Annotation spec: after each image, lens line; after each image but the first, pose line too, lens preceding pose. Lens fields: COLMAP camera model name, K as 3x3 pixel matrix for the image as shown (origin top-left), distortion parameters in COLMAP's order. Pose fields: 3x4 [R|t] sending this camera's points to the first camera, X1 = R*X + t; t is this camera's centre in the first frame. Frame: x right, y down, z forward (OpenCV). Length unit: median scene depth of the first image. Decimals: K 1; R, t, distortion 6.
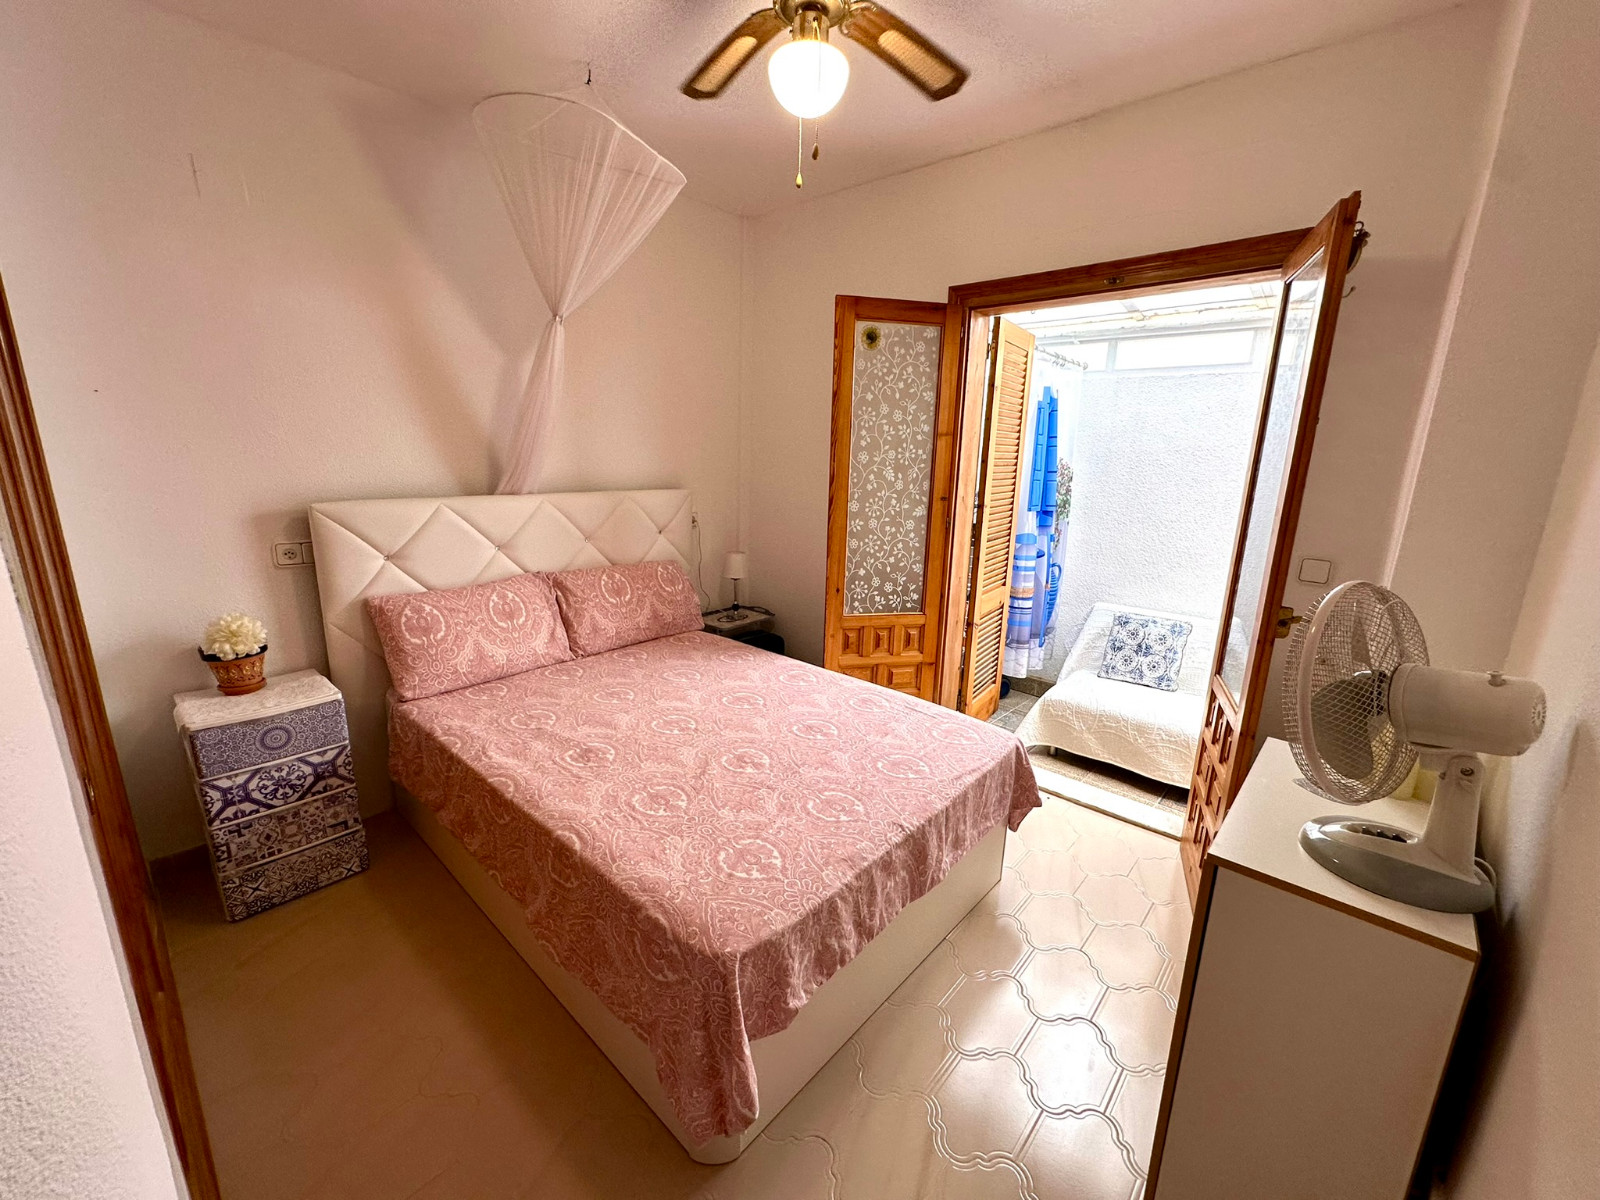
lens RADIAL K [[641.0, 0, 800.3], [0, 641.0, 599.1], [0, 0, 1]] dist [-0.000425, 0.000335]
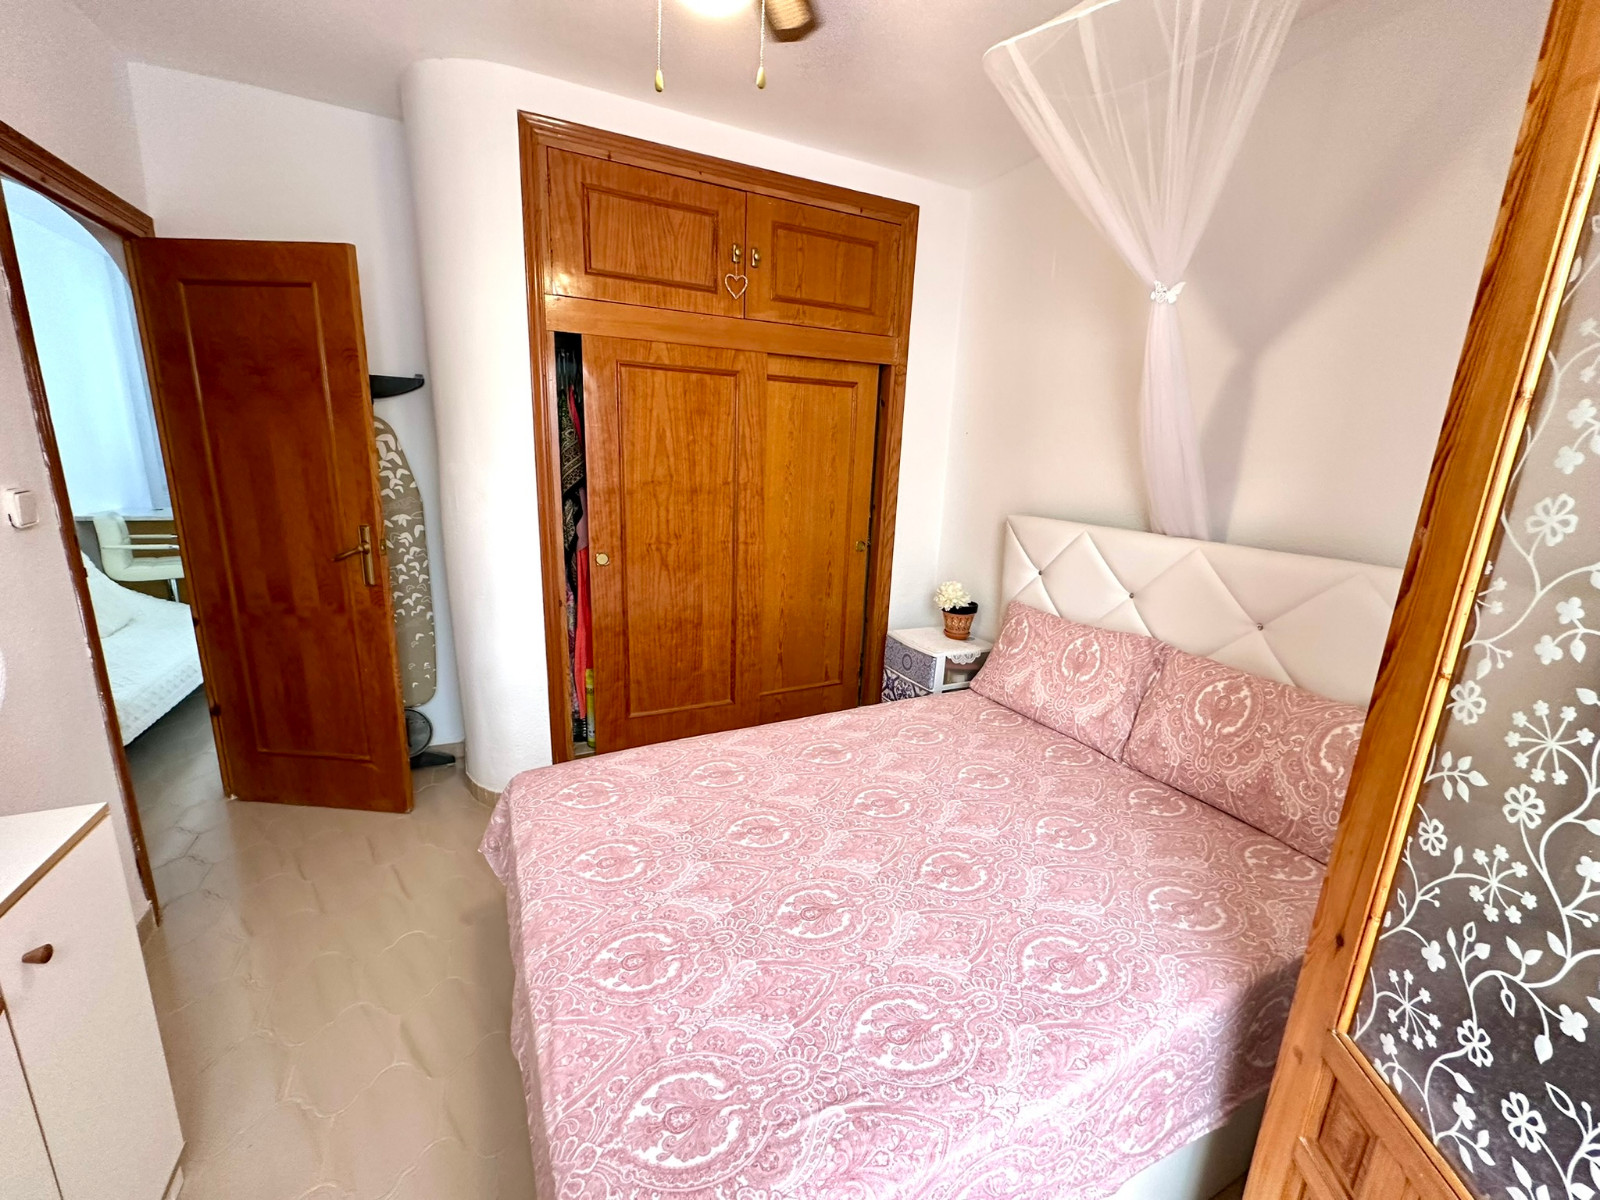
lens RADIAL K [[641.0, 0, 800.3], [0, 641.0, 599.1], [0, 0, 1]] dist [-0.000425, 0.000335]
pose [[-0.375609, 0.174669, -0.910170, 0.484084], [-0.252167, 0.925766, 0.281726, -0.221859], [0.891813, 0.335334, -0.303680, 0.971583]]
